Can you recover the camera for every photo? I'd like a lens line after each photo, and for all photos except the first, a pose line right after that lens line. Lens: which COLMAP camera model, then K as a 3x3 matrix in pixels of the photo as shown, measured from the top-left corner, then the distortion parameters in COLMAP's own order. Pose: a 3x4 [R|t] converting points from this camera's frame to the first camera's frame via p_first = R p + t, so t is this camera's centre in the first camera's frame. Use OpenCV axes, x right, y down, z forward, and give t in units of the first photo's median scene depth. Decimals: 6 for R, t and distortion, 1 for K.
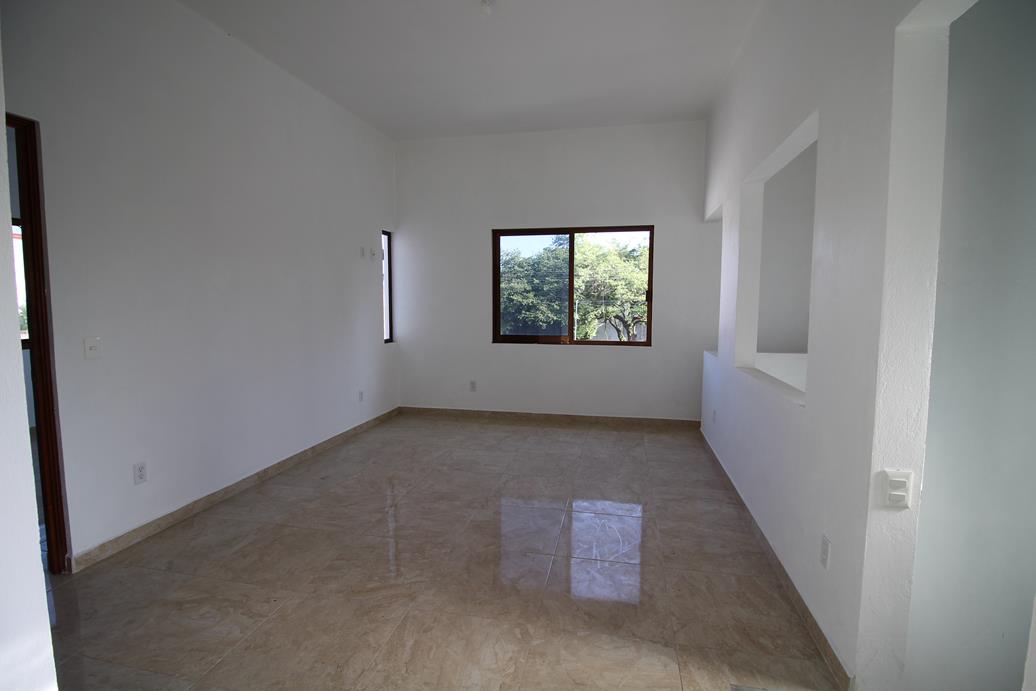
lens RADIAL K [[488.3, 0, 532.2], [0, 488.3, 347.0], [0, 0, 1]] dist [0.000160, -0.014031]
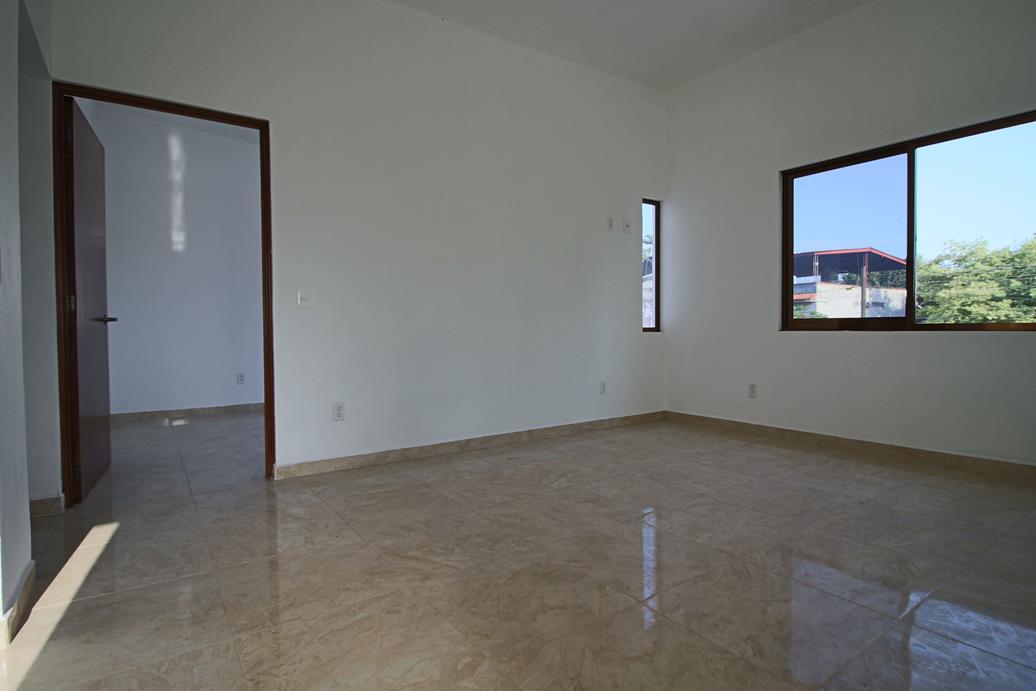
lens RADIAL K [[544.2, 0, 518.0], [0, 544.2, 345.5], [0, 0, 1]] dist [0.002630, -0.018996]
pose [[0.719585, 0.013246, -0.694278, 0.310490], [-0.052987, 0.997950, -0.035878, 0.098926], [0.692380, 0.062605, 0.718812, 0.278229]]
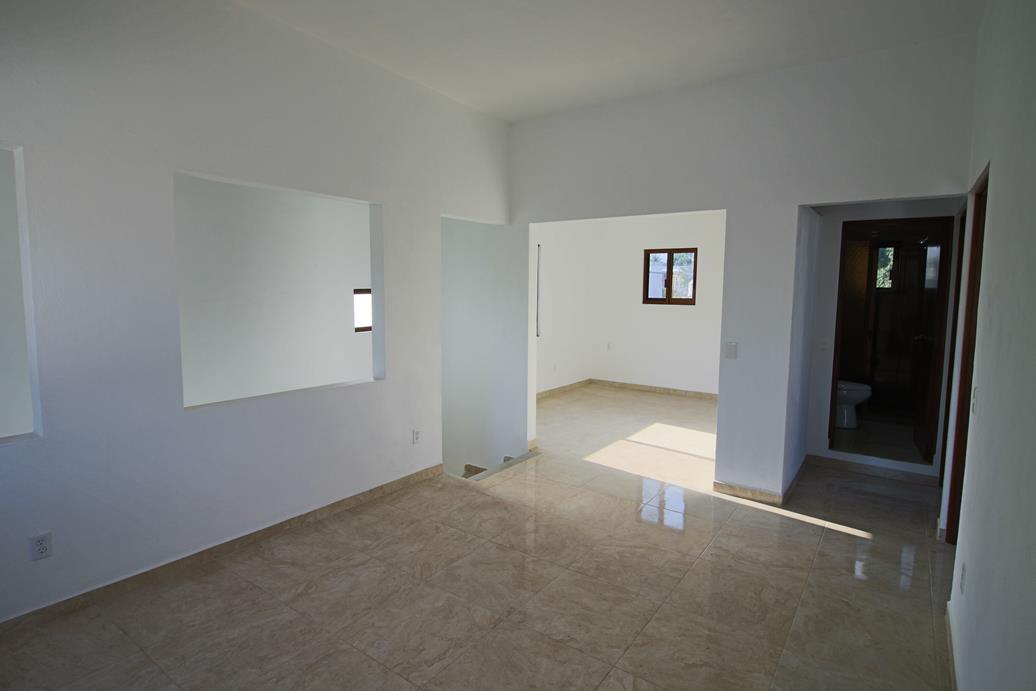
lens RADIAL K [[544.2, 0, 518.0], [0, 544.2, 345.5], [0, 0, 1]] dist [0.002630, -0.018996]
pose [[-0.905357, -0.057117, 0.420792, -0.404870], [0.026535, 0.981368, 0.190299, -0.209816], [-0.423821, 0.183454, -0.886972, 1.535172]]
